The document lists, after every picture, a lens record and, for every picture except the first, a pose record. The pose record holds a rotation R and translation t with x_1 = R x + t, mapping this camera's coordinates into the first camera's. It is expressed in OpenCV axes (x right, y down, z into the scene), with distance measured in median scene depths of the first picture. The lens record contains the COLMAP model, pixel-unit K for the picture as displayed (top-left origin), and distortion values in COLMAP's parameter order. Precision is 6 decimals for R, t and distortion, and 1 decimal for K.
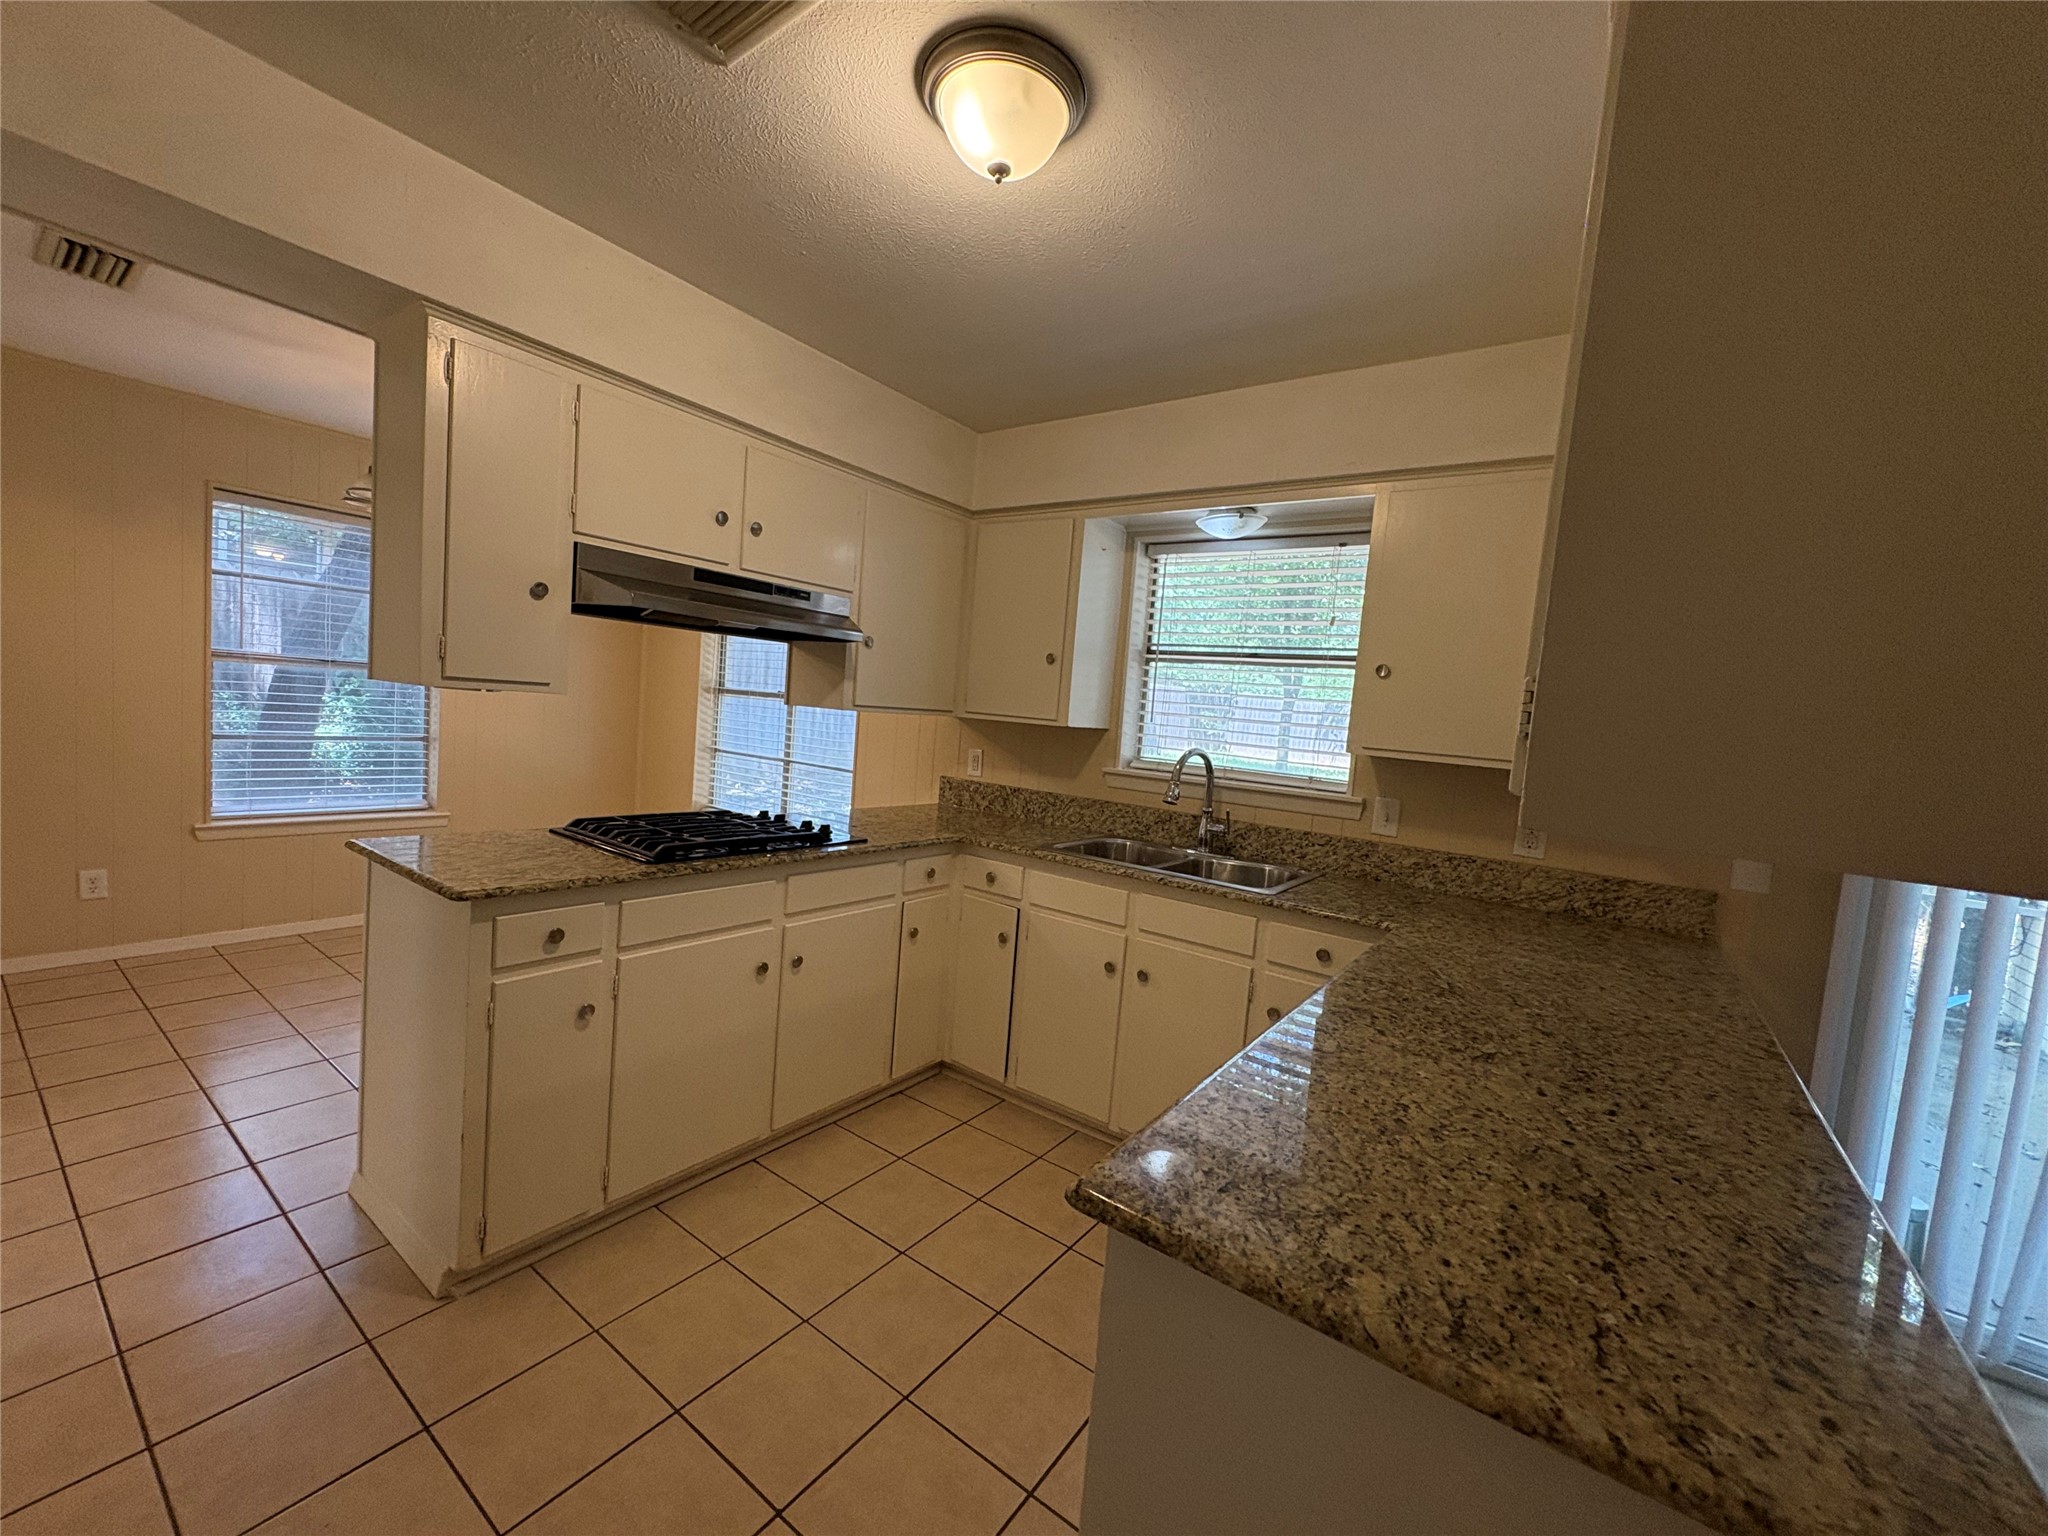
lens RADIAL K [[814.3, 0, 1024.0], [0, 814.3, 768.0], [0, 0, 1]] dist [-0.000688, 0.000998]
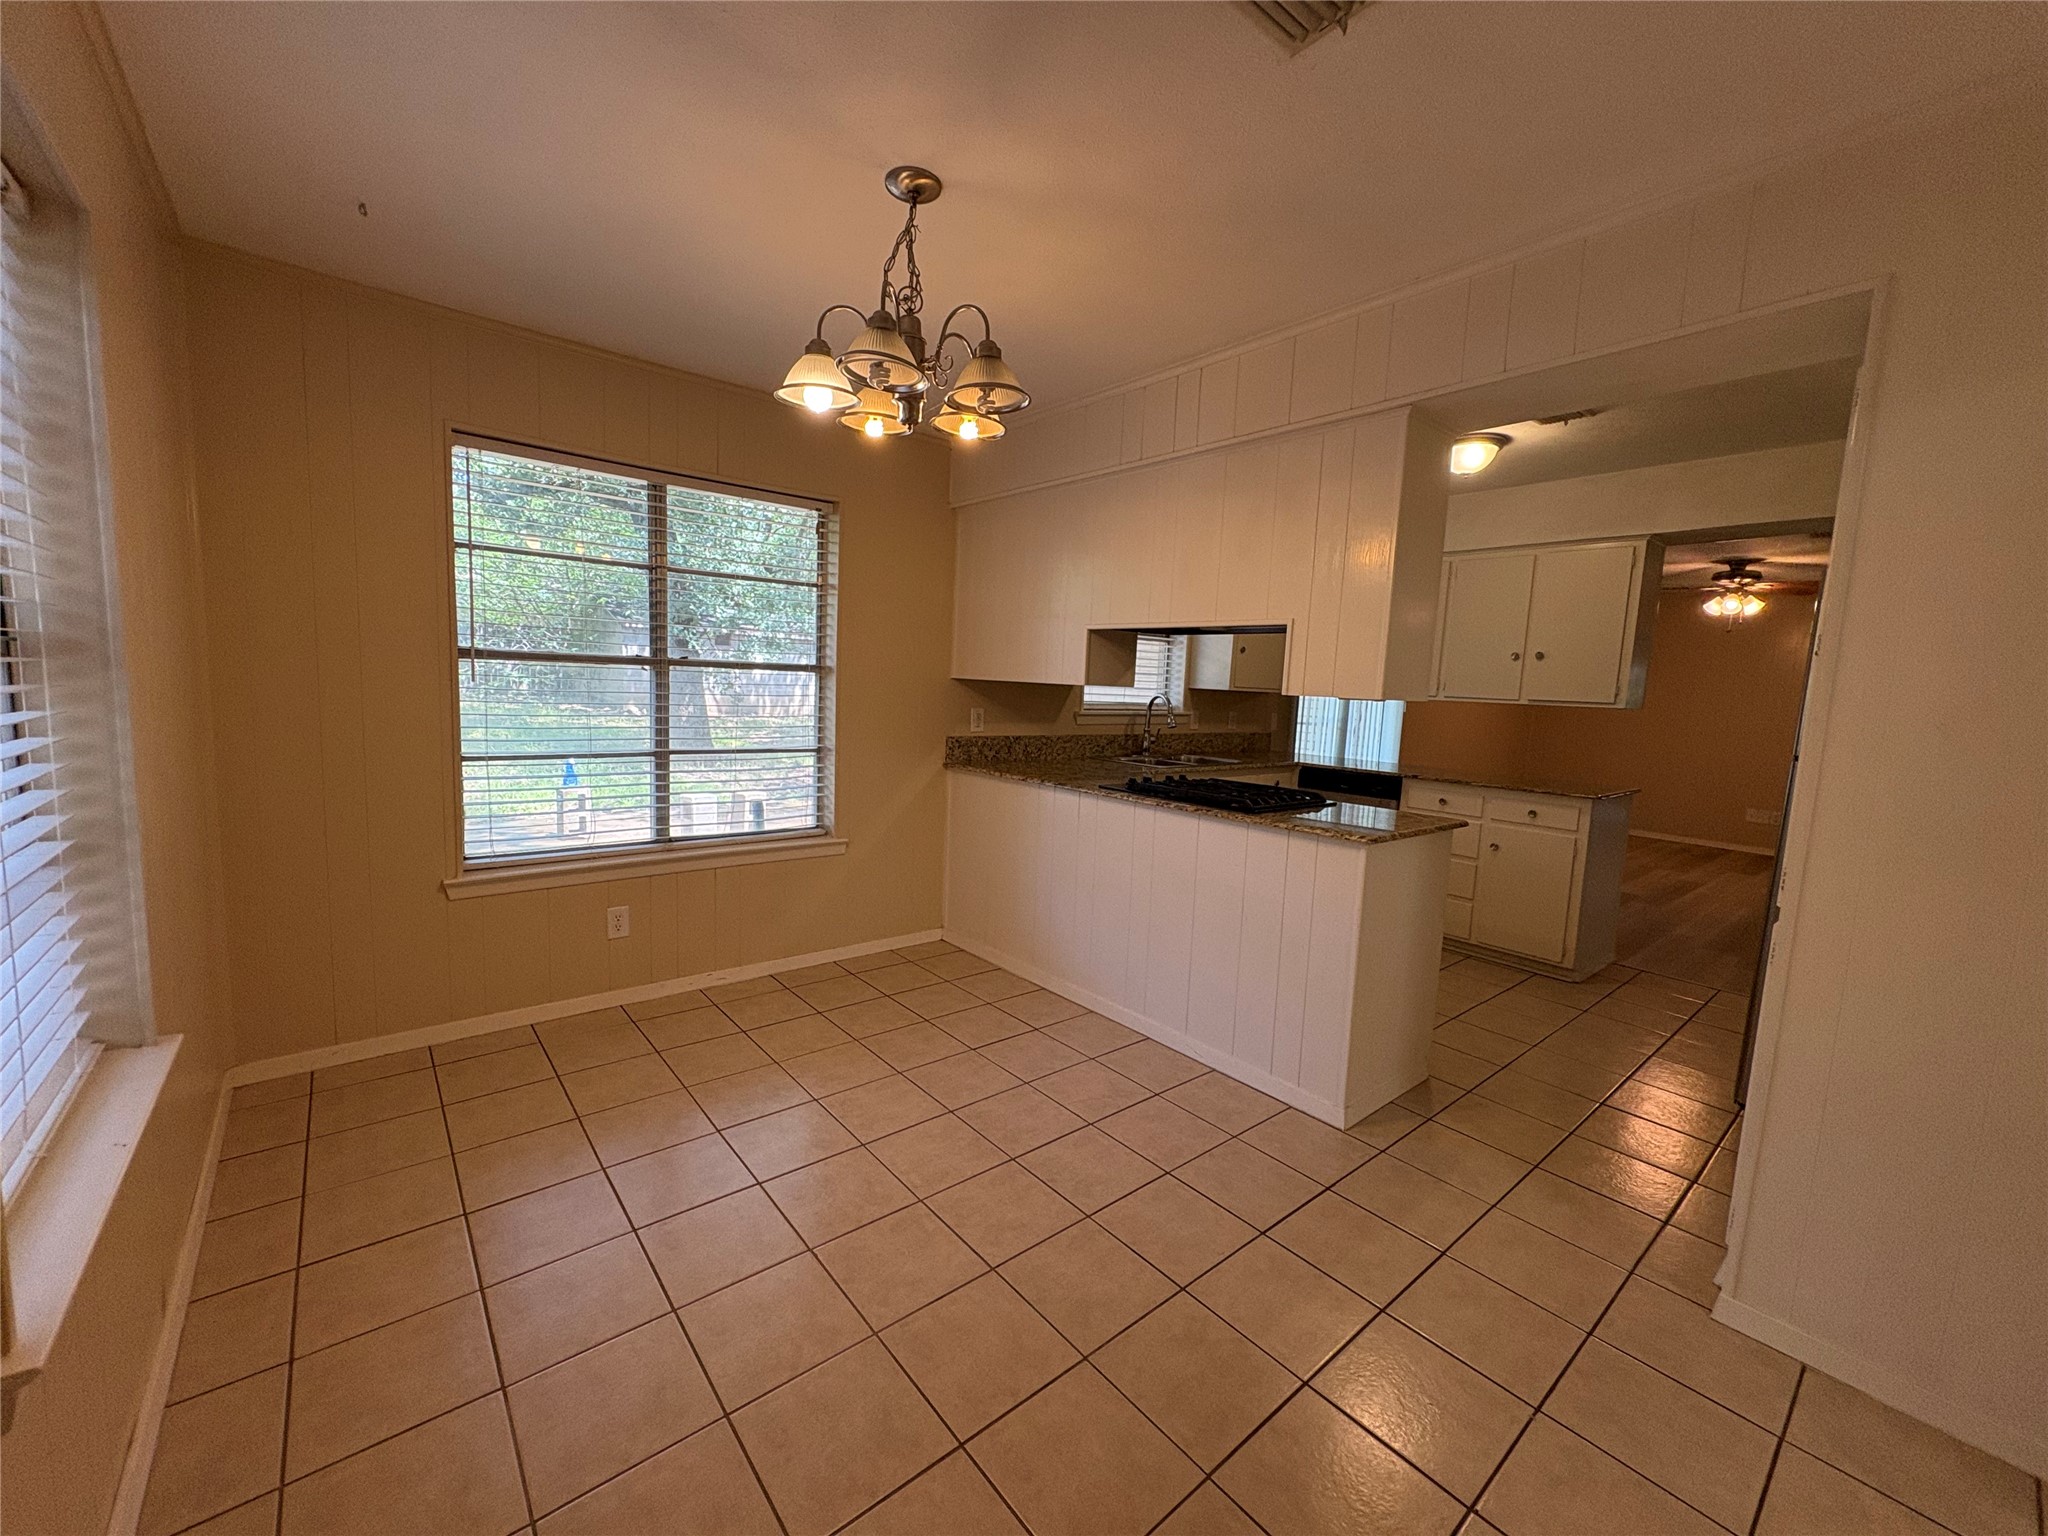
lens RADIAL K [[814.3, 0, 1024.0], [0, 814.3, 768.0], [0, 0, 1]] dist [-0.000688, 0.000998]
pose [[0.254420, -0.175833, 0.950975, -1.424807], [0.044015, 0.984419, 0.170241, -0.164685], [-0.966092, -0.001456, 0.258195, 0.817319]]
